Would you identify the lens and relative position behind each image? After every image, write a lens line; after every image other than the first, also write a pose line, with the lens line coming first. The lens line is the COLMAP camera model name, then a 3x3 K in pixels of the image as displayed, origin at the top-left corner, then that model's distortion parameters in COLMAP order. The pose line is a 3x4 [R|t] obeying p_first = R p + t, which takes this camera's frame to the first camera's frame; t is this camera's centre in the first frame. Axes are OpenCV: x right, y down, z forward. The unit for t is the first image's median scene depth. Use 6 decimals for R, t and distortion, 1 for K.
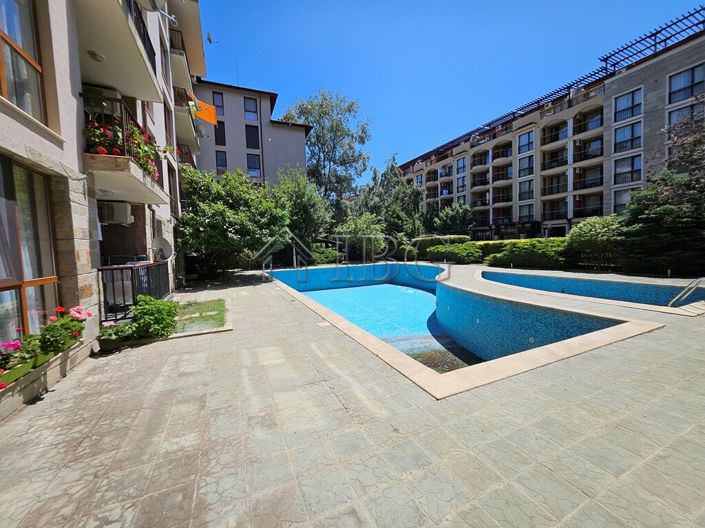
lens RADIAL K [[278.8, 0, 348.4], [0, 278.8, 261.1], [0, 0, 1]] dist [-0.002815, 0.000160]
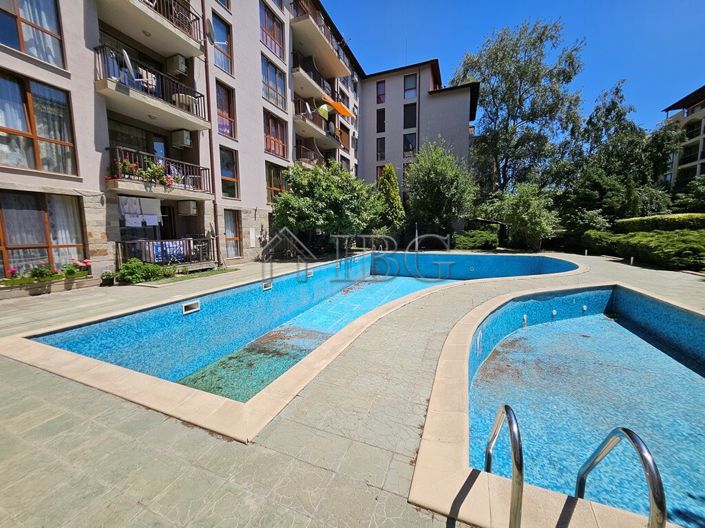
lens RADIAL K [[278.8, 0, 348.4], [0, 278.8, 261.1], [0, 0, 1]] dist [-0.002815, 0.000160]
pose [[0.691926, 0.105666, -0.714194, 0.266483], [-0.050958, 0.993912, 0.097681, -0.018037], [0.720168, -0.031194, 0.693098, 0.139226]]
